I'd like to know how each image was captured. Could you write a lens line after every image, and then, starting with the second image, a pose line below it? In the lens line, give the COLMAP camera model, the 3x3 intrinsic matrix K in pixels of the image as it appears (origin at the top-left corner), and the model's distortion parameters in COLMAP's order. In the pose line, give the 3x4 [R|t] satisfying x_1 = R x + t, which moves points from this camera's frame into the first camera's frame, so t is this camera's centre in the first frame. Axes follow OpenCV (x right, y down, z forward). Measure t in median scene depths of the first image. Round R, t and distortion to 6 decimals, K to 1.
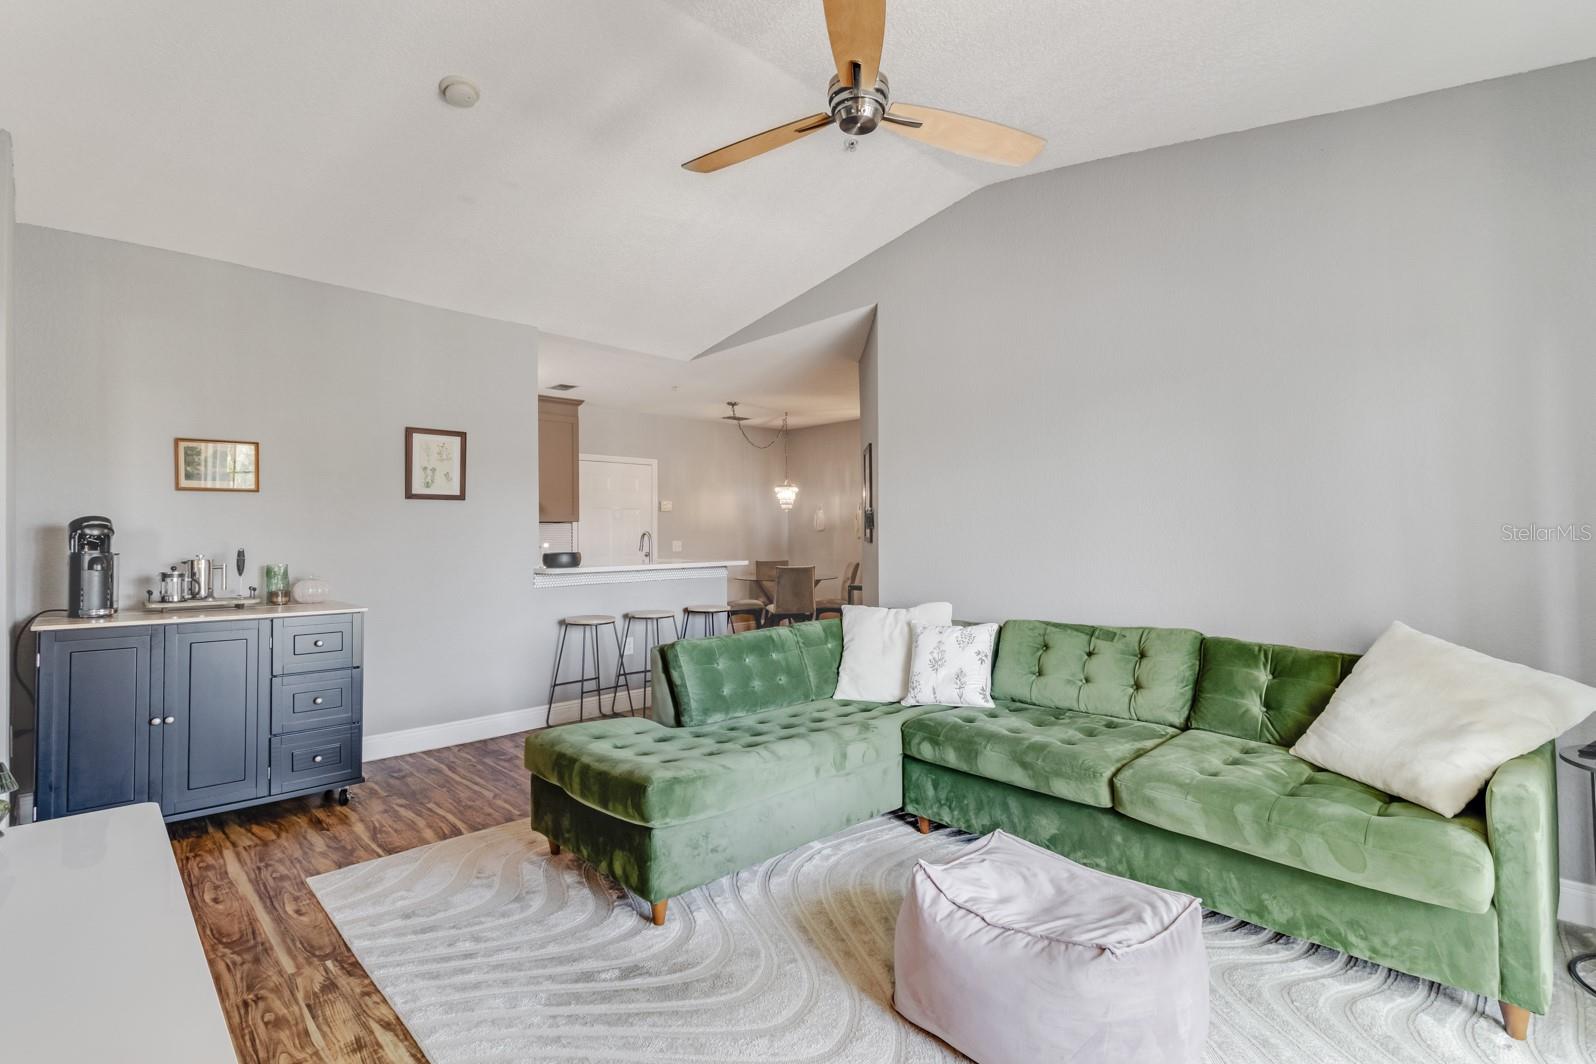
lens RADIAL K [[764.0, 0, 807.0], [0, 764.0, 532.4], [0, 0, 1]] dist [0.009421, -0.004952]
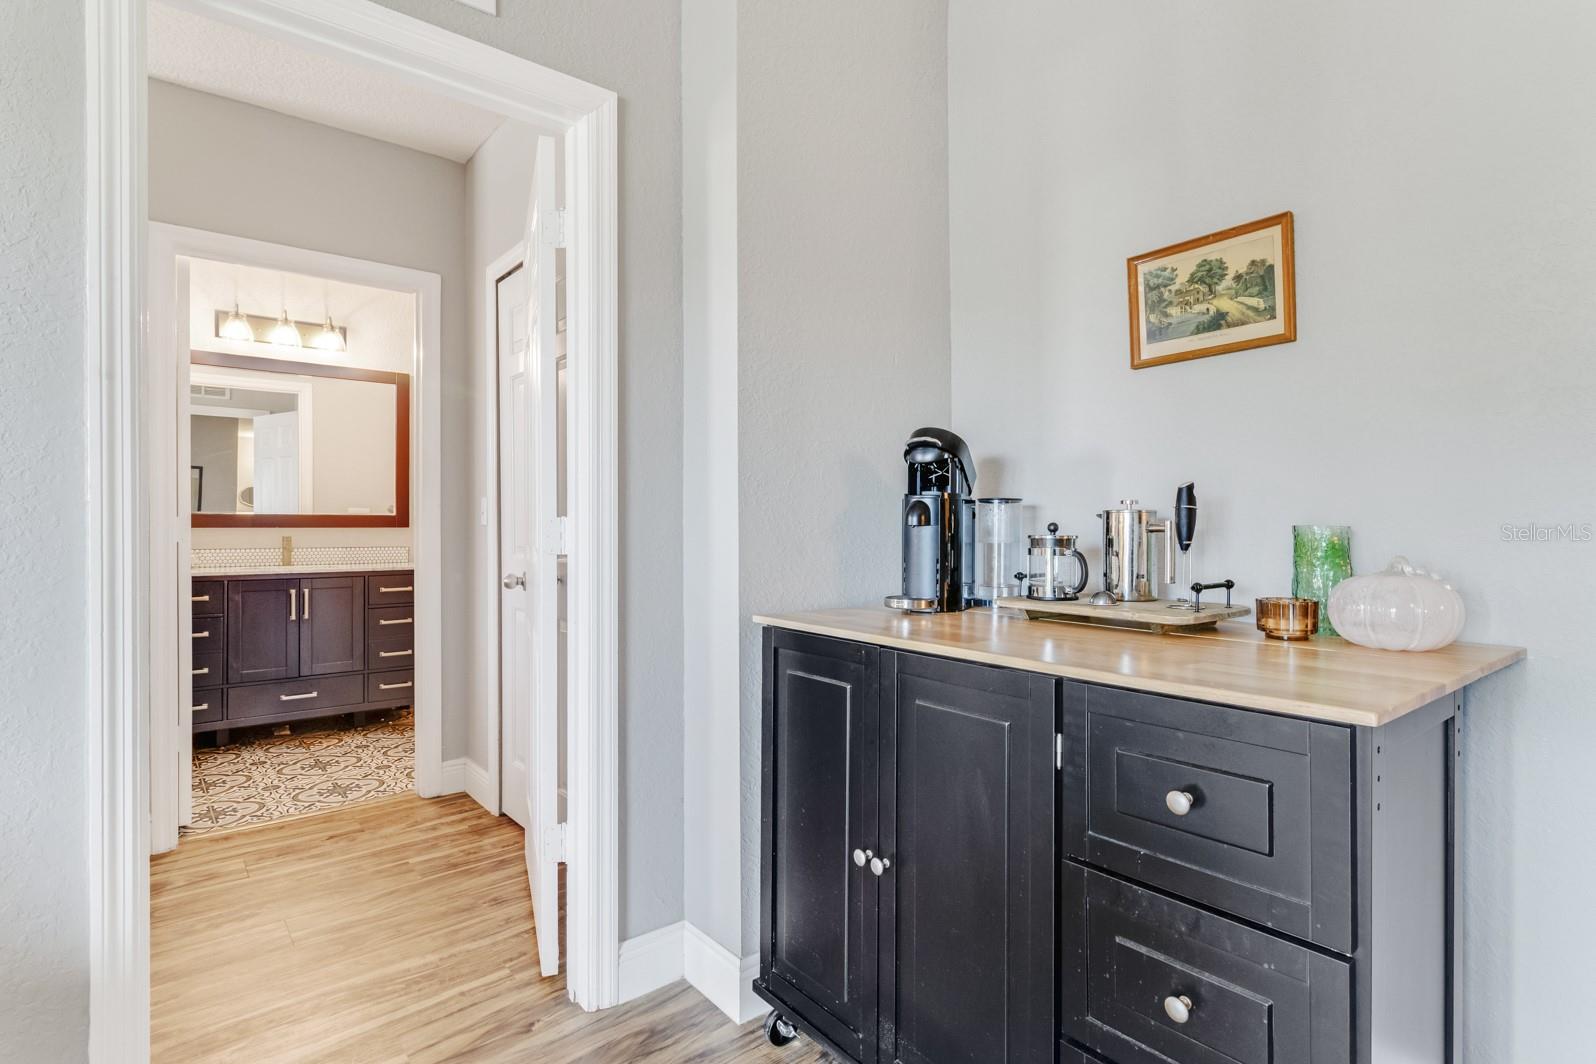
lens RADIAL K [[764.0, 0, 800.2], [0, 764.0, 512.9], [0, 0, 1]] dist [0.009421, -0.004952]
pose [[-0.095789, 0.004382, -0.995392, -0.343046], [0.014156, 0.999895, 0.003039, 0.034143], [0.995301, -0.013800, -0.095841, 0.889866]]
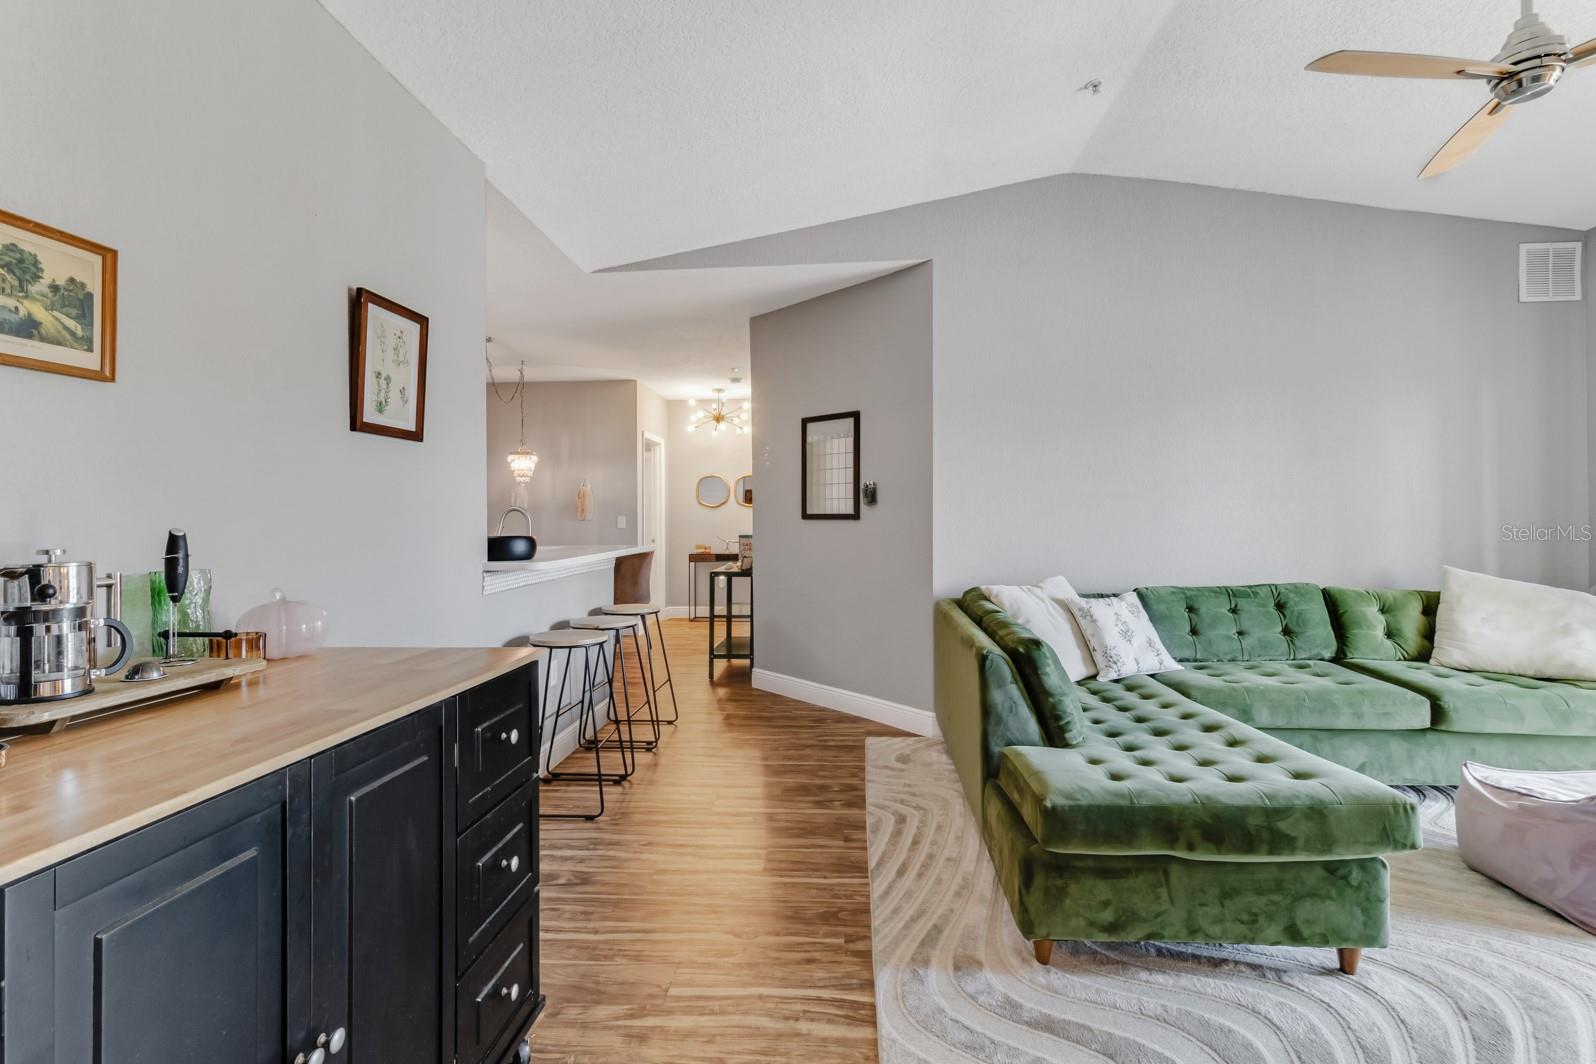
lens RADIAL K [[732.2, 0, 808.4], [0, 732.2, 519.4], [0, 0, 1]] dist [-0.003101, -0.000362]
pose [[0.735846, 0.001207, 0.677148, -0.797452], [-0.001561, 0.999999, -0.000087, 0.017346], [-0.677147, -0.000993, 0.735847, 0.564305]]
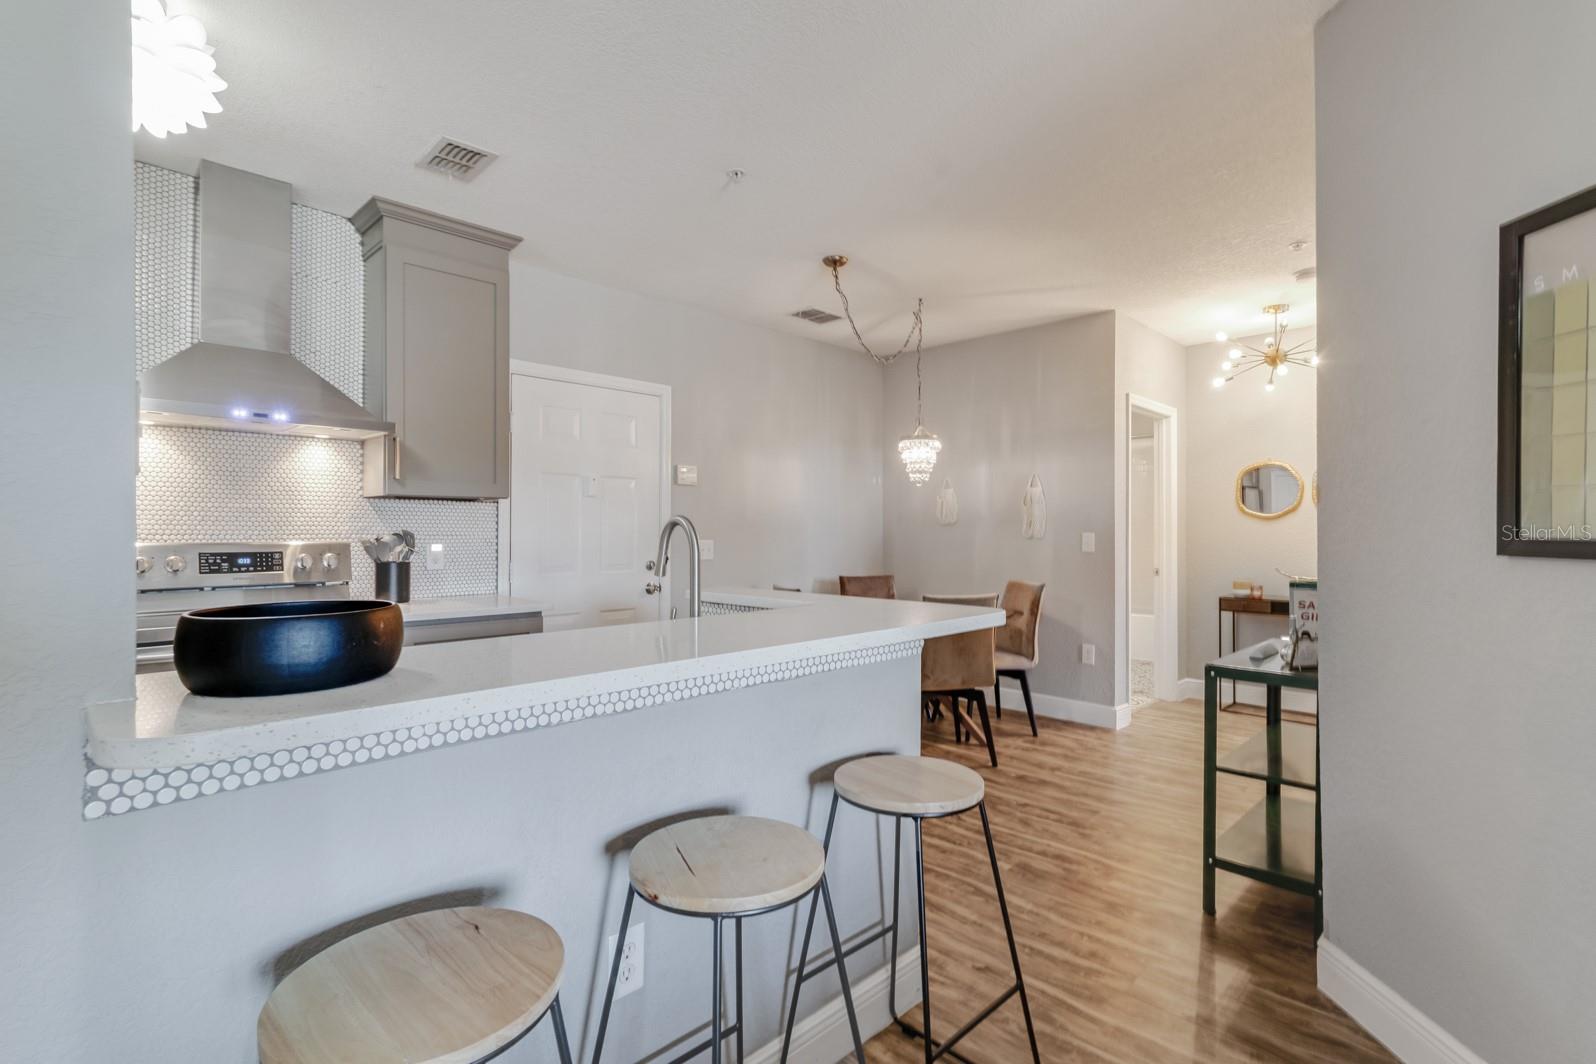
lens RADIAL K [[764.0, 0, 830.9], [0, 764.0, 527.0], [0, 0, 1]] dist [0.009421, -0.004952]
pose [[0.998405, 0.010747, 0.055430, -0.284218], [-0.010601, 0.999940, -0.002918, 0.006286], [-0.055458, 0.002326, 0.998458, 1.164708]]
